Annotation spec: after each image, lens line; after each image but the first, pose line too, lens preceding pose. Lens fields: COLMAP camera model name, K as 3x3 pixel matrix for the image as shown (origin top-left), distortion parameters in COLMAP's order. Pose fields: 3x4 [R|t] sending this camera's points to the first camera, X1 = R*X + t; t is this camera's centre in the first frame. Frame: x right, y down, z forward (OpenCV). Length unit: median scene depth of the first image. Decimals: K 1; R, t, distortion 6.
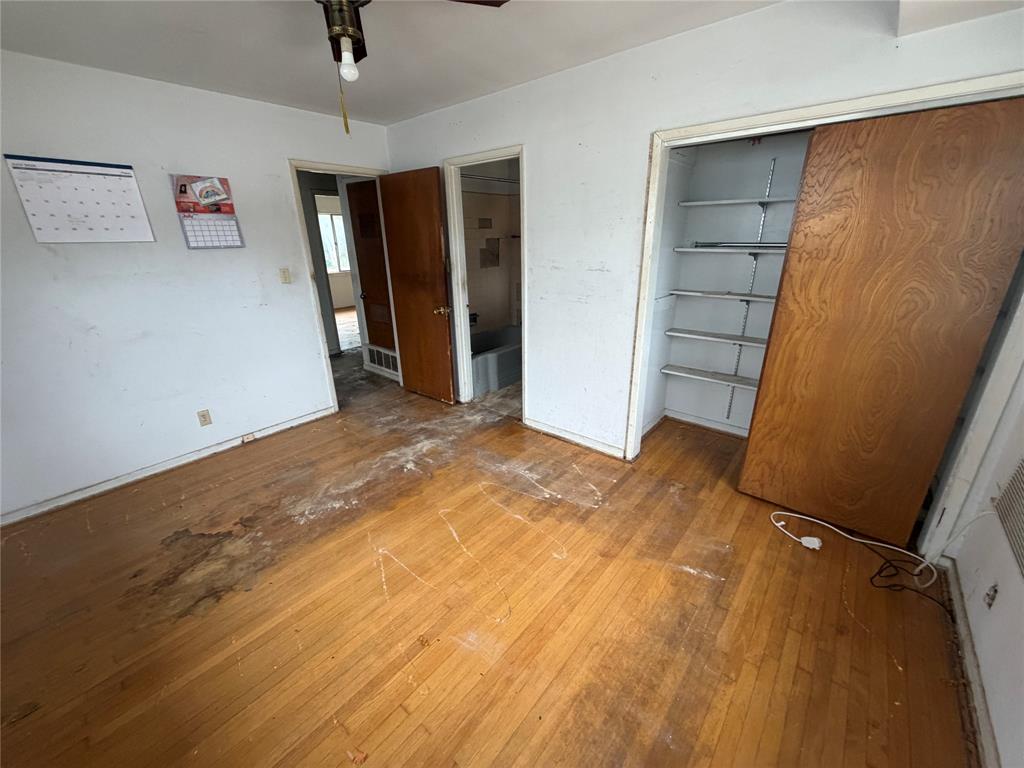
lens RADIAL K [[408.2, 0, 510.1], [0, 408.2, 382.1], [0, 0, 1]] dist [0.000074, 0.000090]
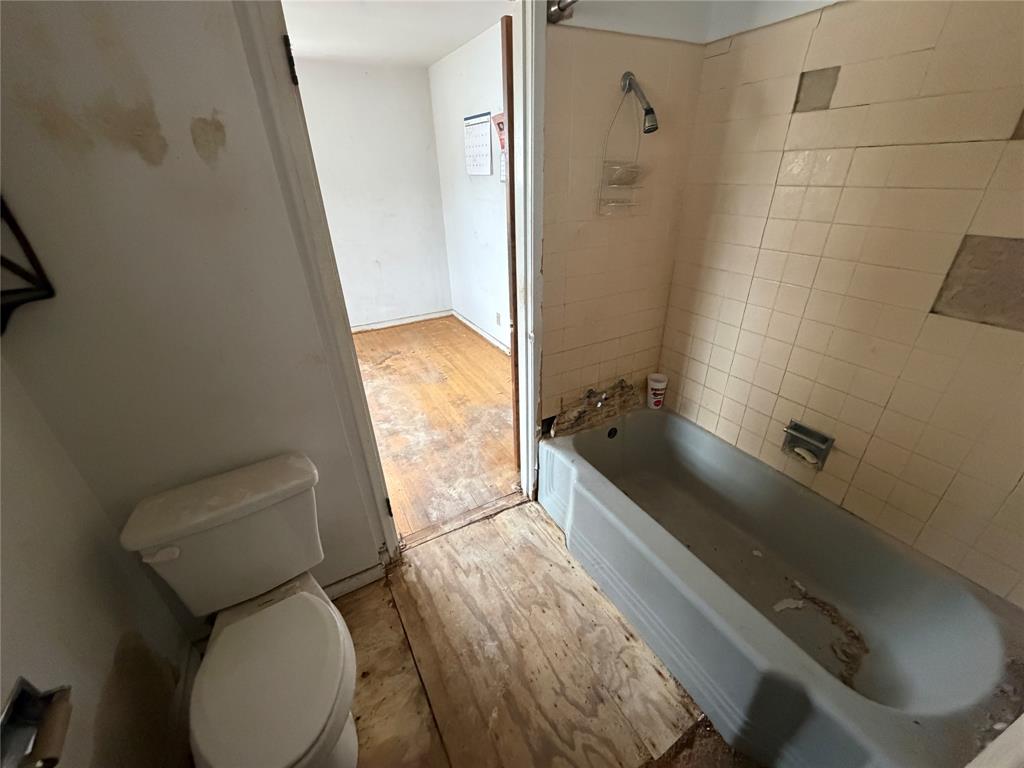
lens RADIAL K [[408.2, 0, 510.1], [0, 408.2, 382.1], [0, 0, 1]] dist [0.000074, 0.000090]
pose [[-0.355253, 0.458378, -0.814668, 0.501612], [-0.286627, 0.776120, 0.561679, -0.647796], [0.889742, 0.433044, -0.144336, 1.715746]]
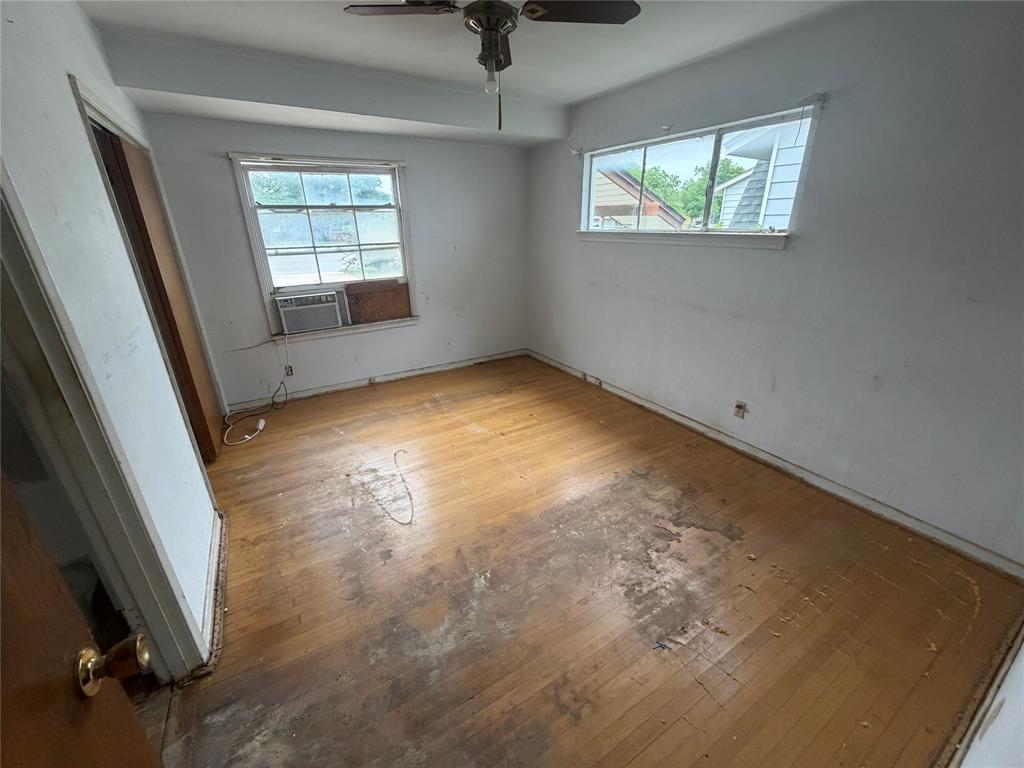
lens RADIAL K [[395.7, 0, 512.7], [0, 395.7, 396.3], [0, 0, 1]] dist [-0.000006, -0.000048]
pose [[-0.950138, -0.098281, 0.295935, -0.561152], [0.131365, 0.734553, 0.665714, -0.515322], [-0.282807, 0.671396, -0.685016, 1.522535]]
